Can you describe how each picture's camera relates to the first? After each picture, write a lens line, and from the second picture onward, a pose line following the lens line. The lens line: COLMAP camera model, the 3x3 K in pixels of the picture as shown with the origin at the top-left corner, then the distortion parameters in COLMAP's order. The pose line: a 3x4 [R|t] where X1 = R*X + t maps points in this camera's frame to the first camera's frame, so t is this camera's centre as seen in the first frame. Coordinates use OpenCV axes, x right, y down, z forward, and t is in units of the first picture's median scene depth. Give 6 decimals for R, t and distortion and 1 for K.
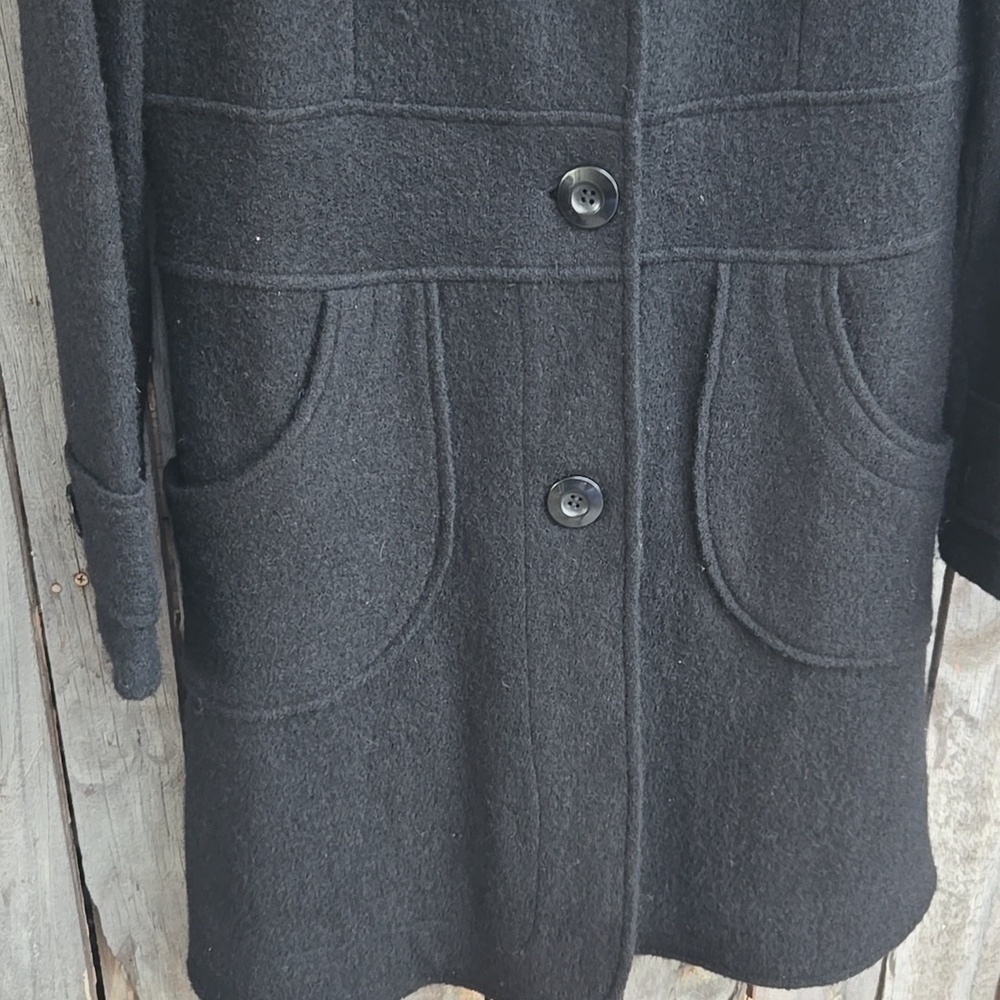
lens RADIAL K [[1452.8, 0, 500.0], [0, 1452.8, 500.0], [0, 0, 1]] dist [0.038553, 0.019109]
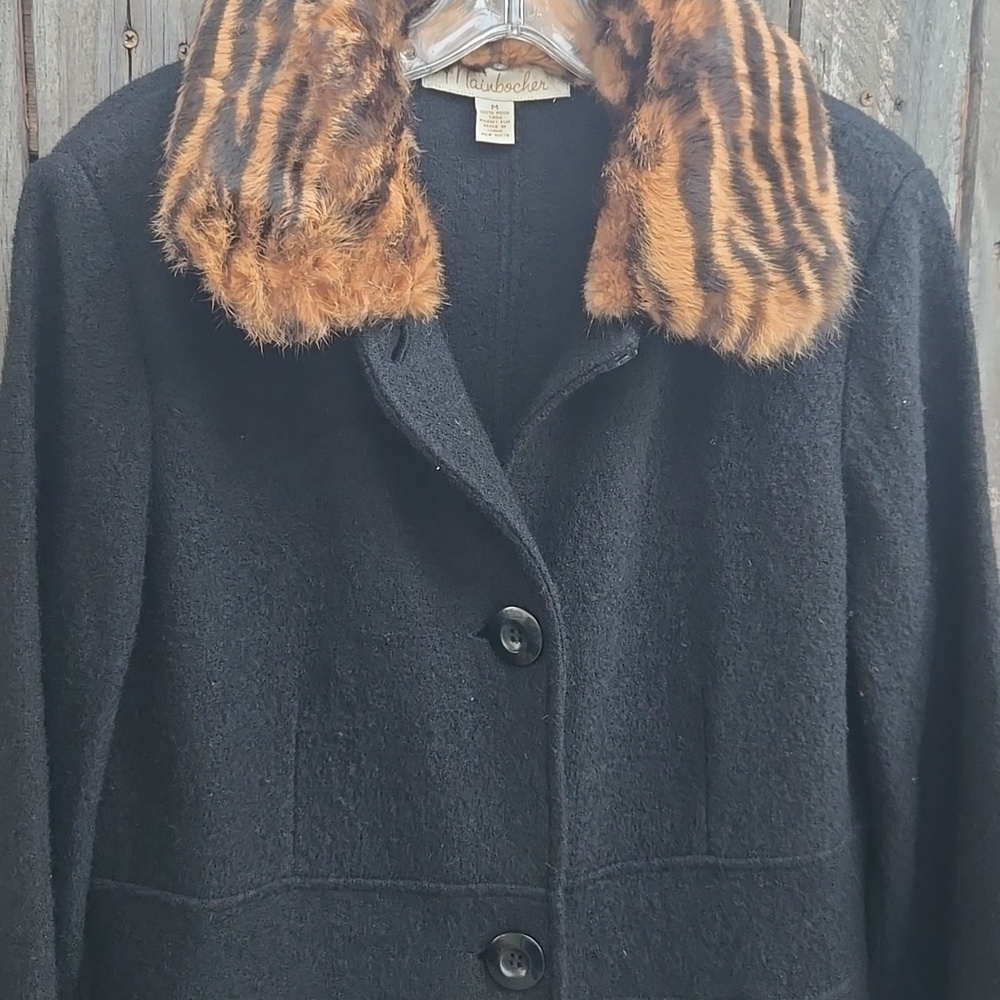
lens RADIAL K [[1452.8, 0, 500.0], [0, 1452.8, 500.0], [0, 0, 1]] dist [0.038553, 0.019109]
pose [[0.998767, -0.002563, 0.049584, -0.001383], [0.018127, 0.948552, -0.316101, -0.195336], [-0.046223, 0.316610, 0.947429, -0.091648]]
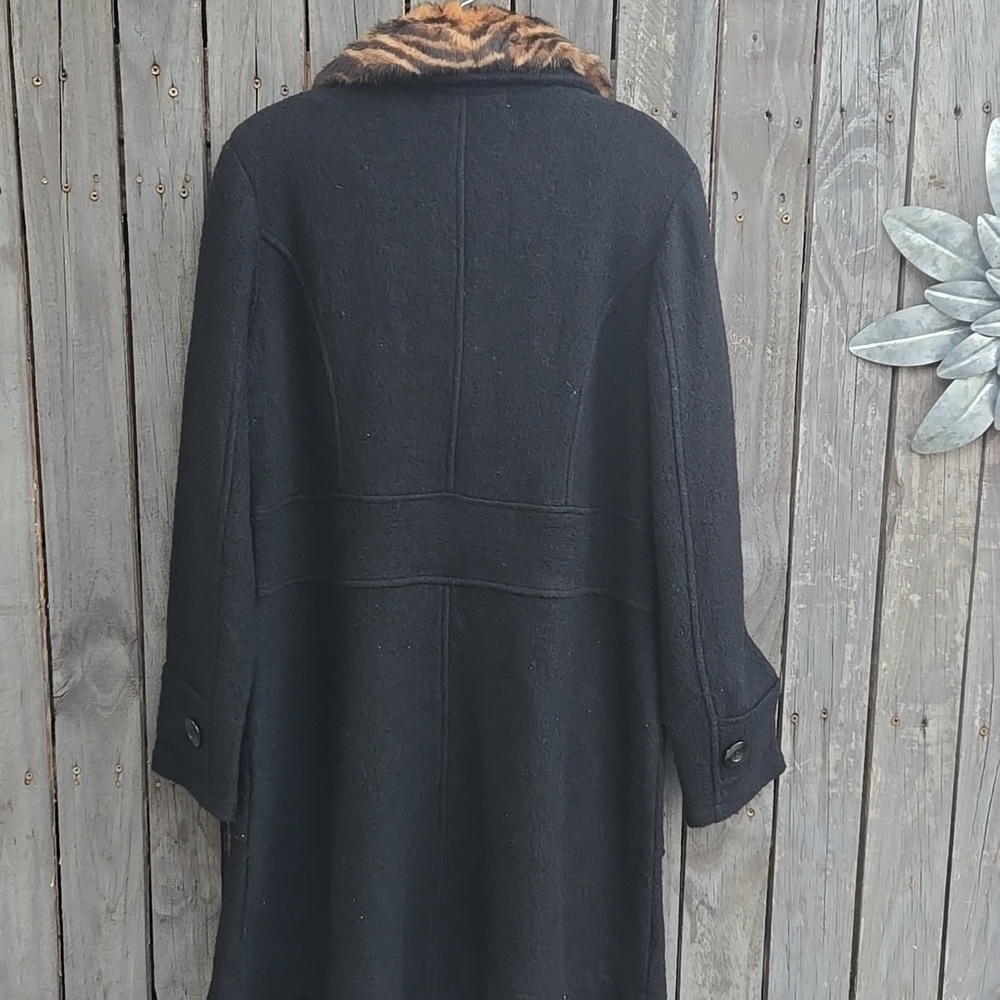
lens RADIAL K [[1452.8, 0, 500.0], [0, 1452.8, 500.0], [0, 0, 1]] dist [0.038553, 0.019109]
pose [[0.996168, 0.029120, -0.082469, 0.298516], [-0.050280, 0.962223, -0.267581, 0.223589], [0.071562, 0.270702, 0.960000, -0.931117]]
